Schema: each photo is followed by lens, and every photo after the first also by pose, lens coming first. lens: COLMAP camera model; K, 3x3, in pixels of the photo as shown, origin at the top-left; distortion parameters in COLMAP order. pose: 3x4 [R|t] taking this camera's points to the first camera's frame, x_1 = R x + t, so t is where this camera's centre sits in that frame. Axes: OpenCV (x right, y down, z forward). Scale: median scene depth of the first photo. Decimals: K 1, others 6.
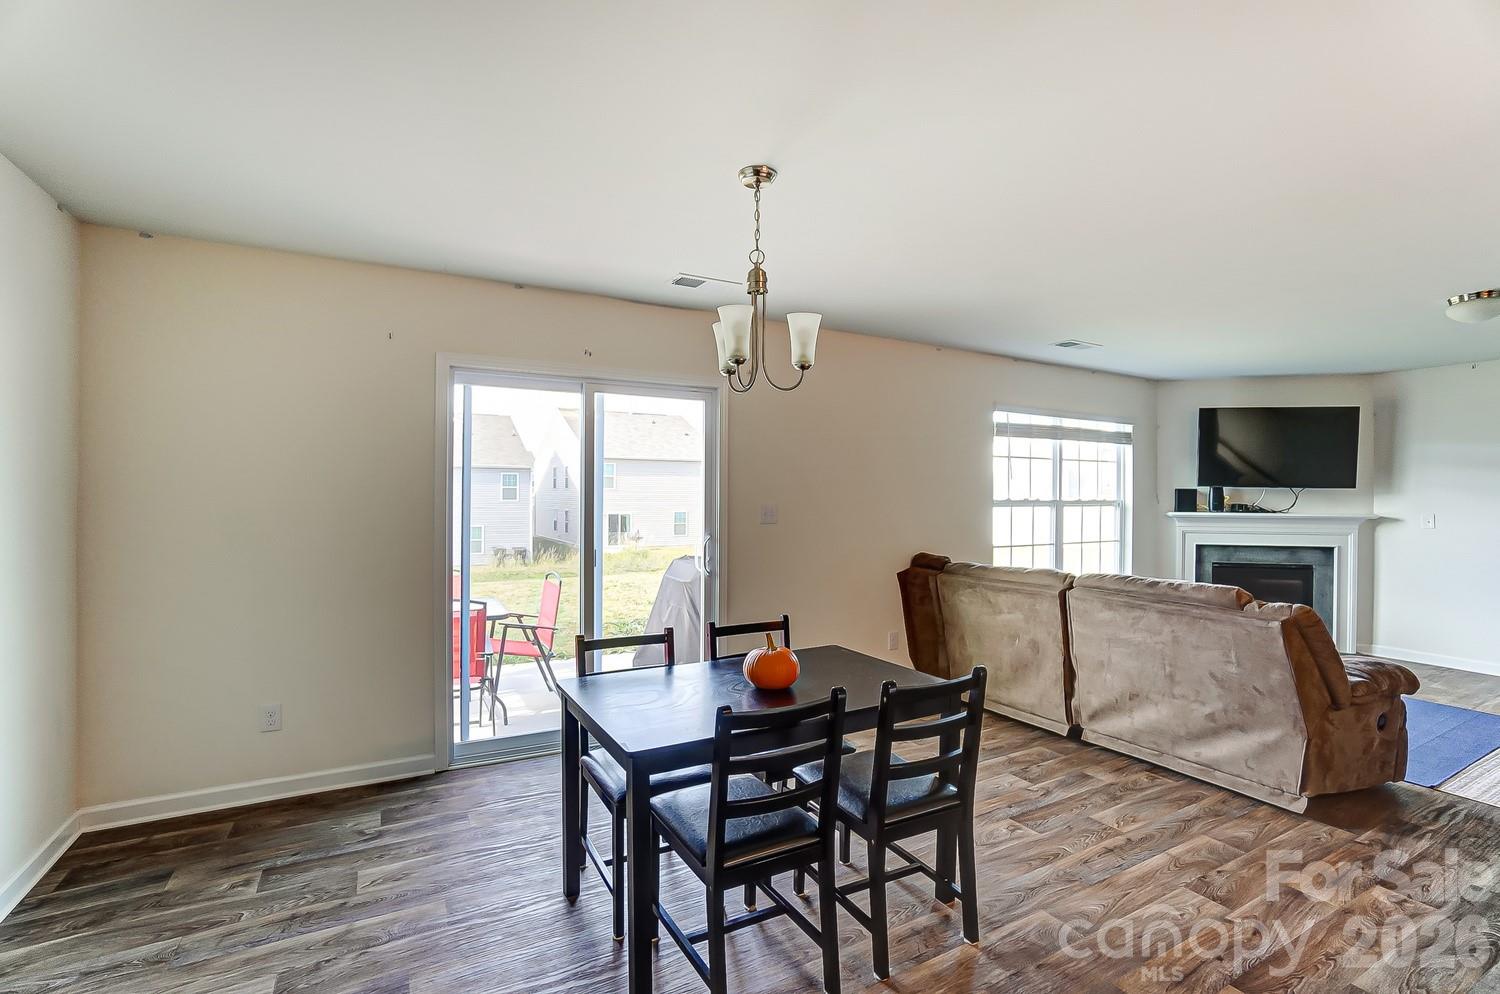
lens RADIAL K [[698.4, 0, 758.9], [0, 698.4, 502.8], [0, 0, 1]] dist [-0.017855, 0.004193]
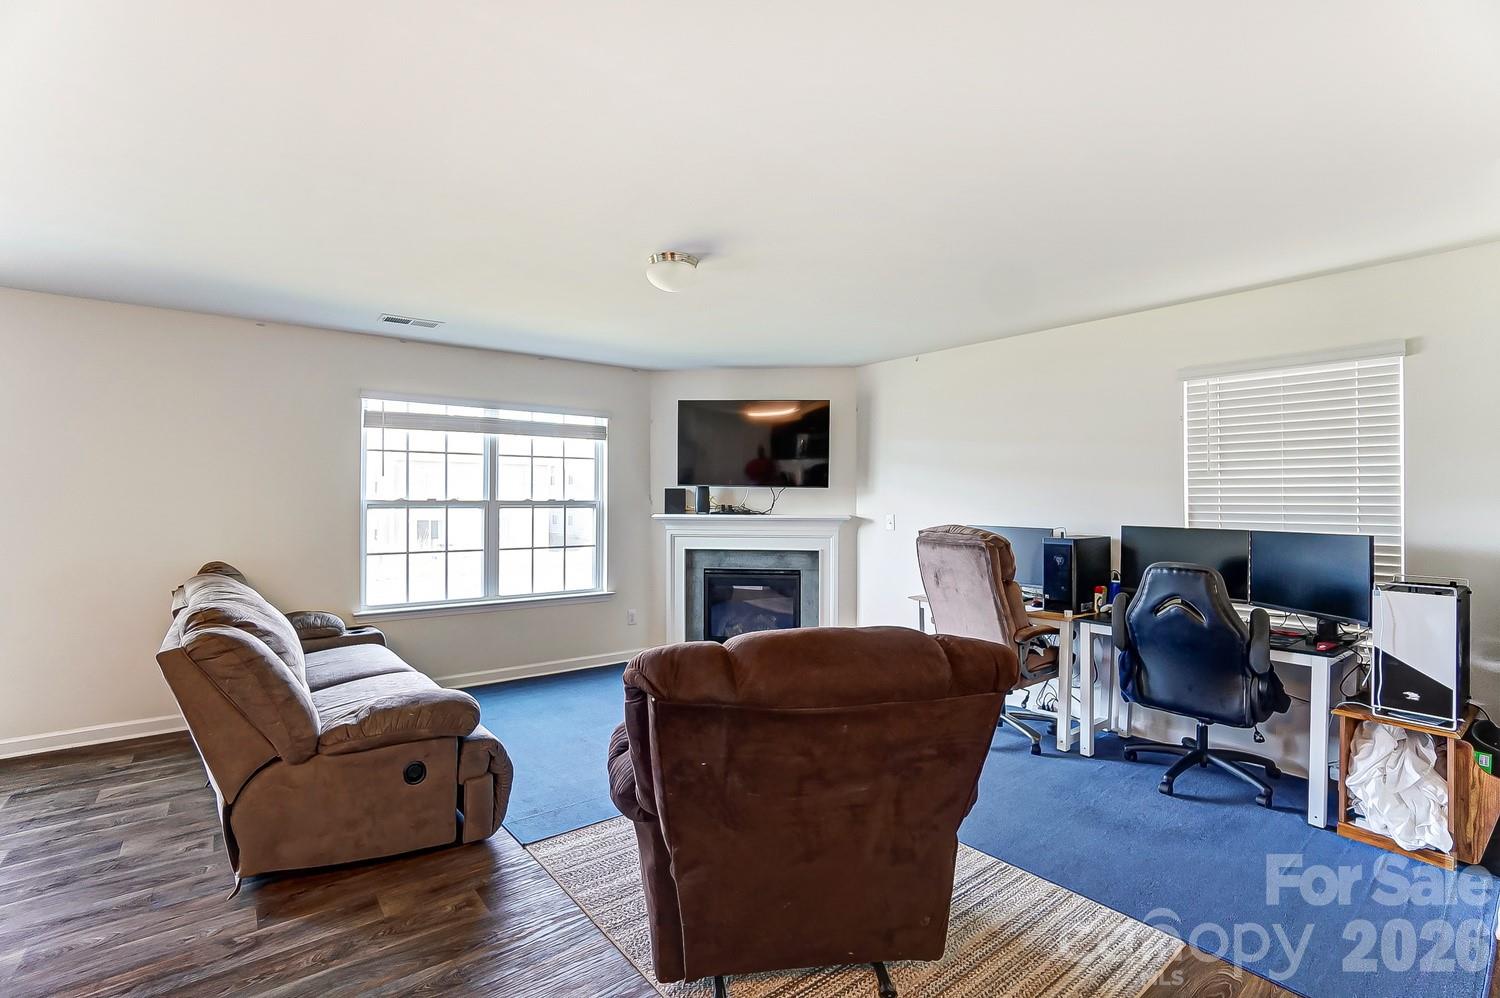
lens RADIAL K [[698.4, 0, 740.1], [0, 698.4, 495.5], [0, 0, 1]] dist [-0.017855, 0.004193]
pose [[0.993195, -0.001887, 0.116452, 0.615703], [0.004086, 0.999818, -0.018649, 0.007000], [-0.116395, 0.018998, 0.993021, 0.076625]]
